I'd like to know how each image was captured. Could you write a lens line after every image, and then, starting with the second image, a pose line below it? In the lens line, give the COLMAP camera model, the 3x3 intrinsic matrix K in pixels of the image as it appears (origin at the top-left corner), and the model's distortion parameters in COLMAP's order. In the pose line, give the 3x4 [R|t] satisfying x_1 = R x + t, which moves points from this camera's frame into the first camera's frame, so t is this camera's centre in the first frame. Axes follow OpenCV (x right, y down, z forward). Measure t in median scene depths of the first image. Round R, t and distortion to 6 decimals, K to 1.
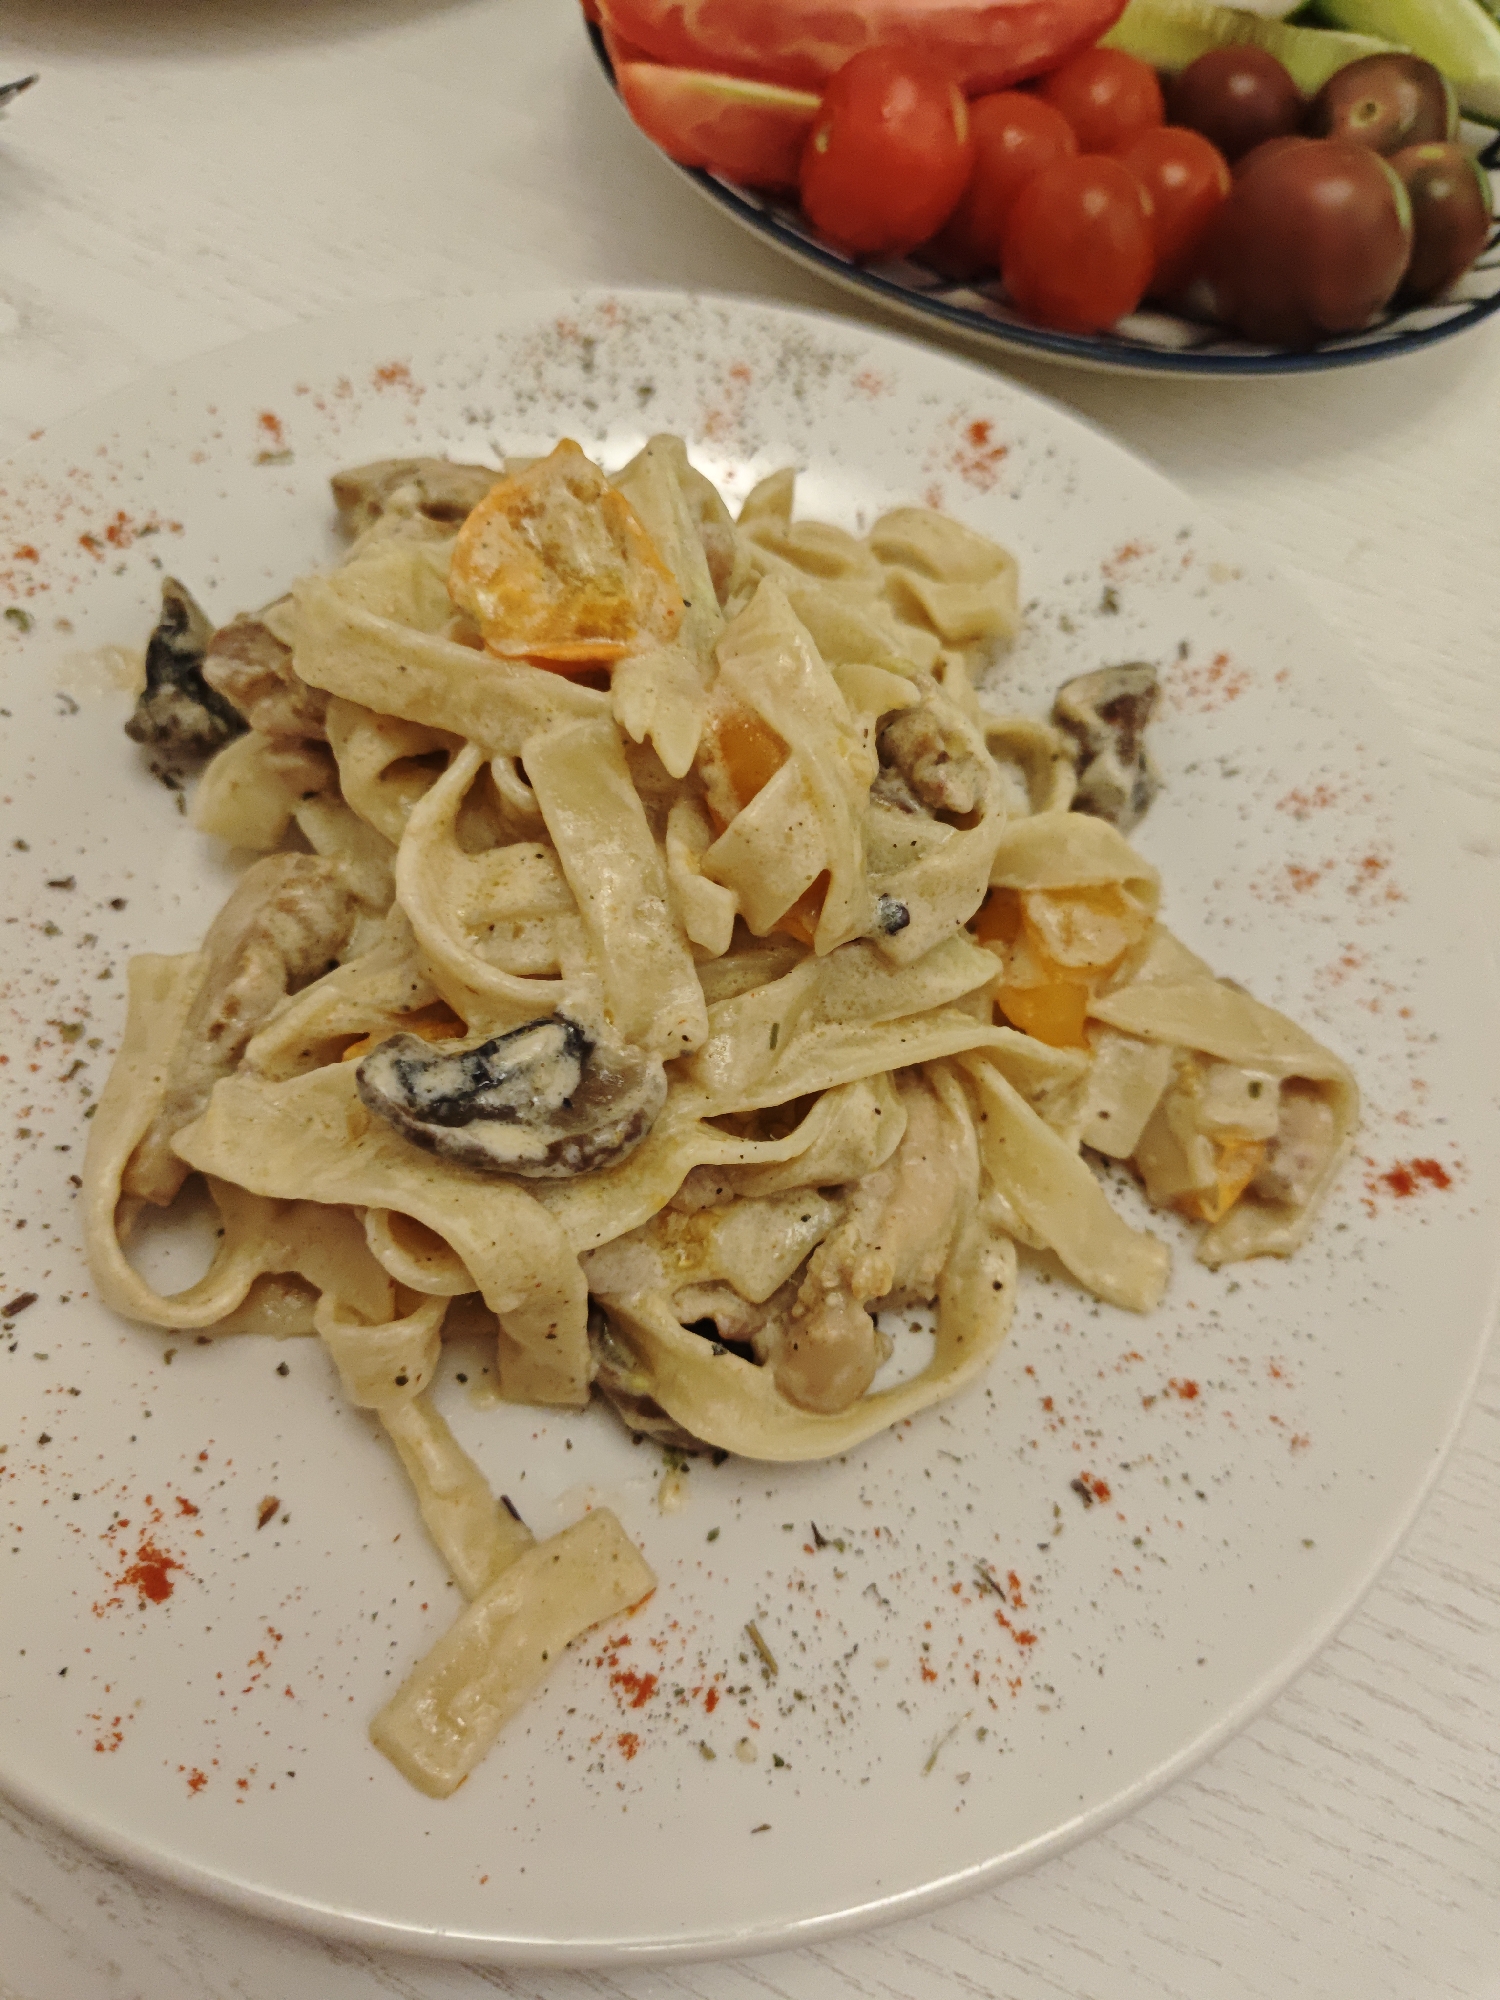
lens RADIAL K [[1374.9, 0, 769.0], [0, 1374.9, 1008.0], [0, 0, 1]] dist [-0.031274, -0.024794]
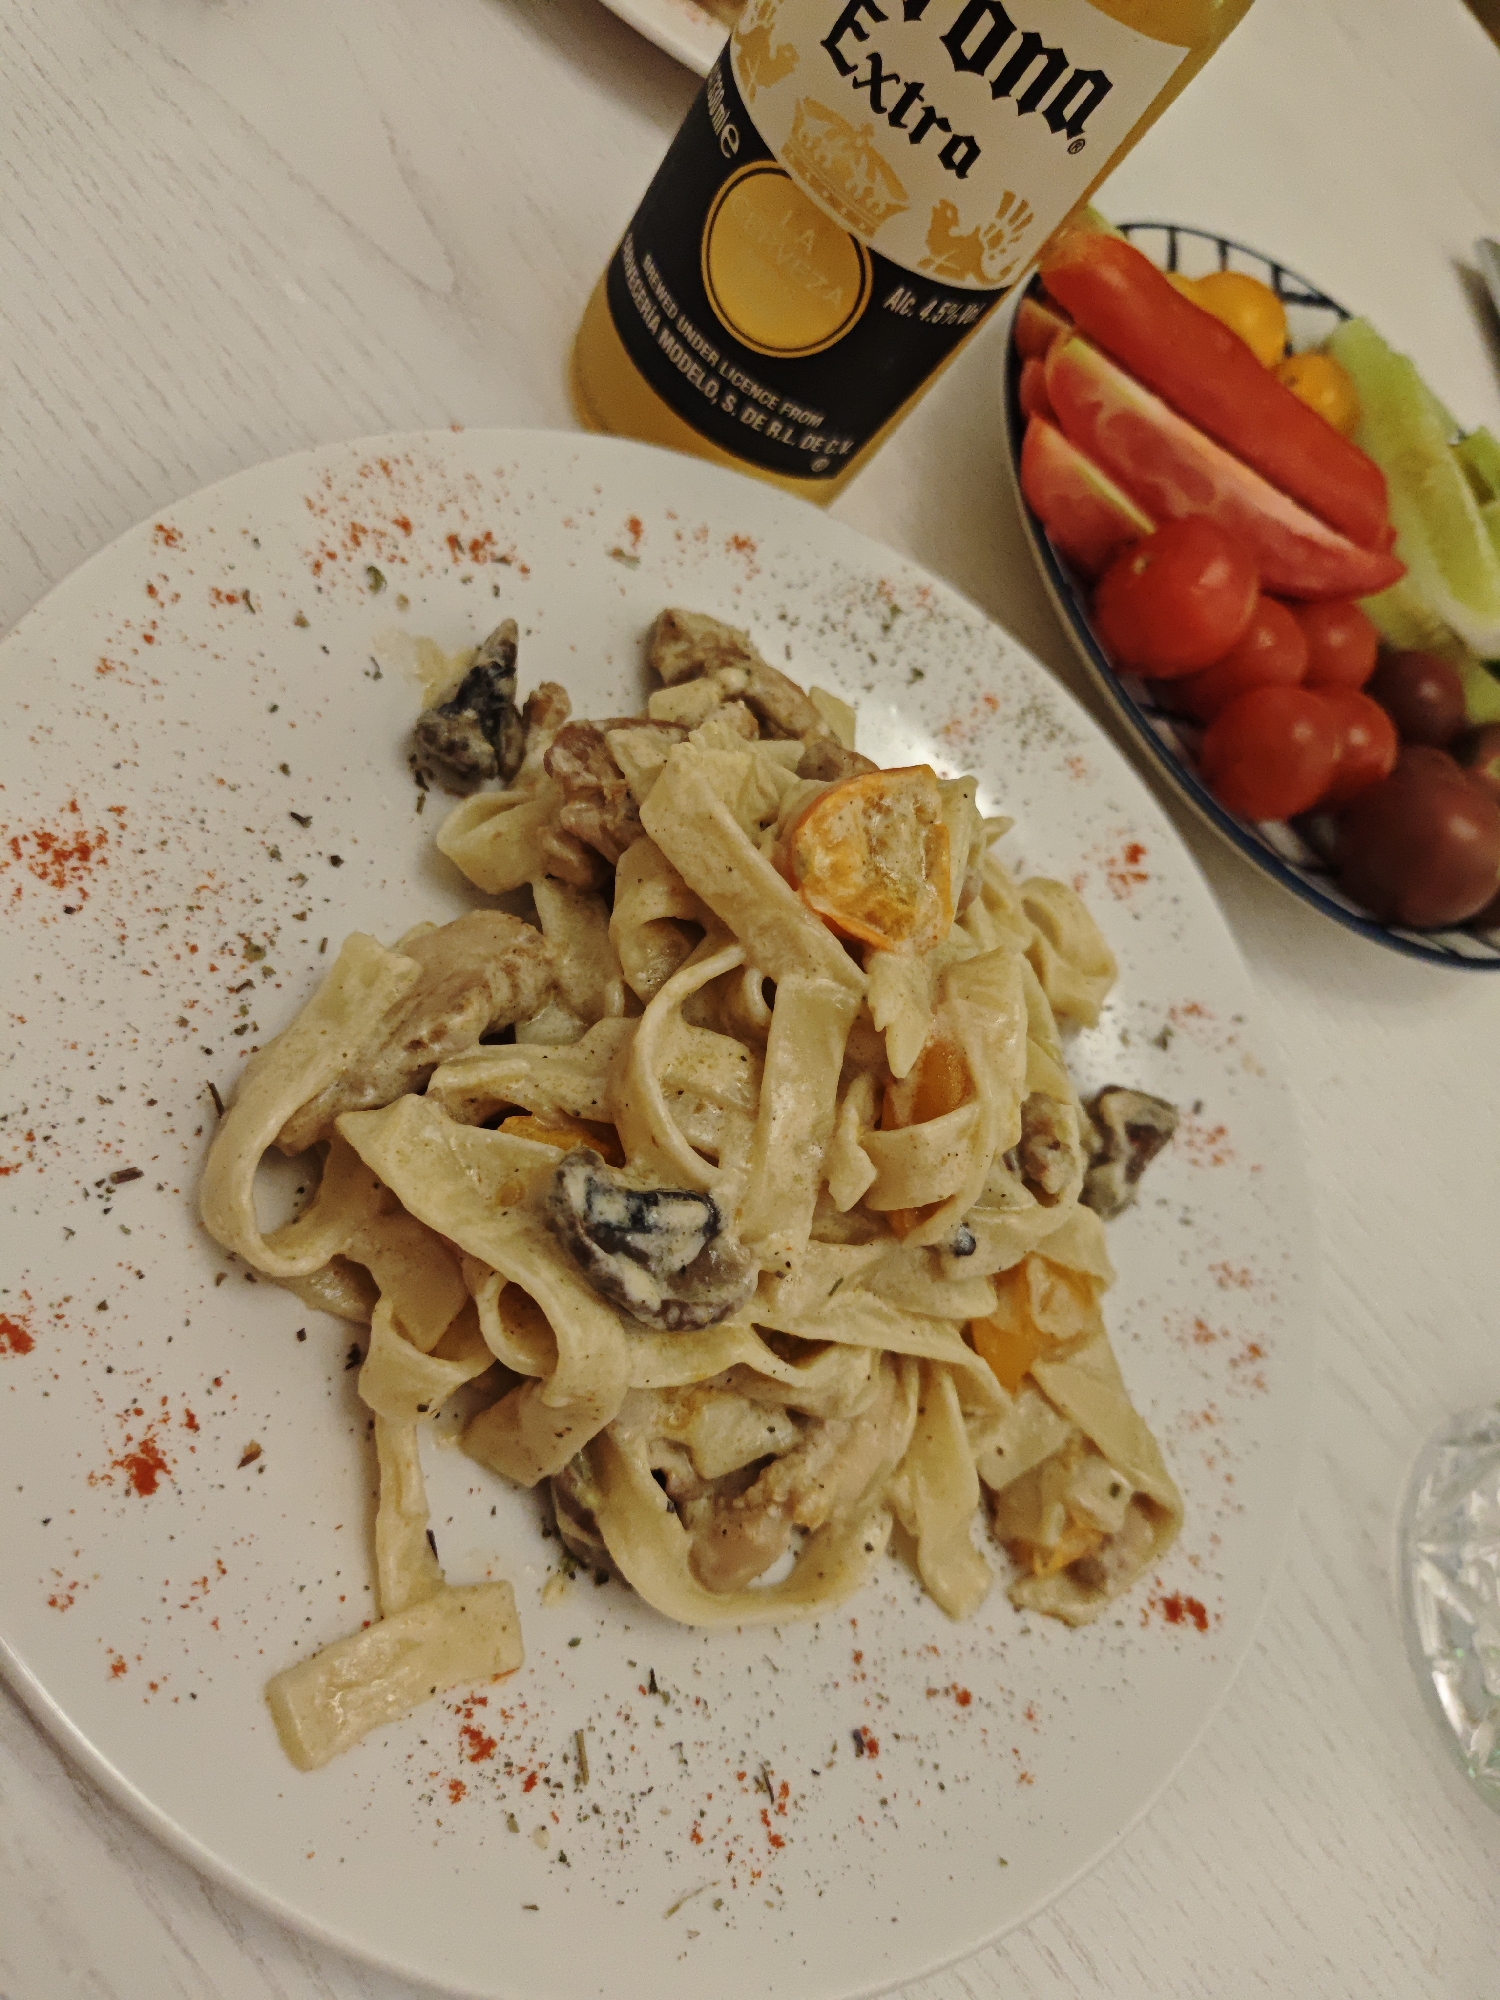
lens RADIAL K [[1374.9, 0, 735.9], [0, 1374.9, 1004.4], [0, 0, 1]] dist [-0.031274, -0.024794]
pose [[0.853696, 0.502020, 0.138489, -0.343179], [-0.492348, 0.864694, -0.099493, -0.029288], [-0.169698, 0.016751, 0.985354, -0.153462]]
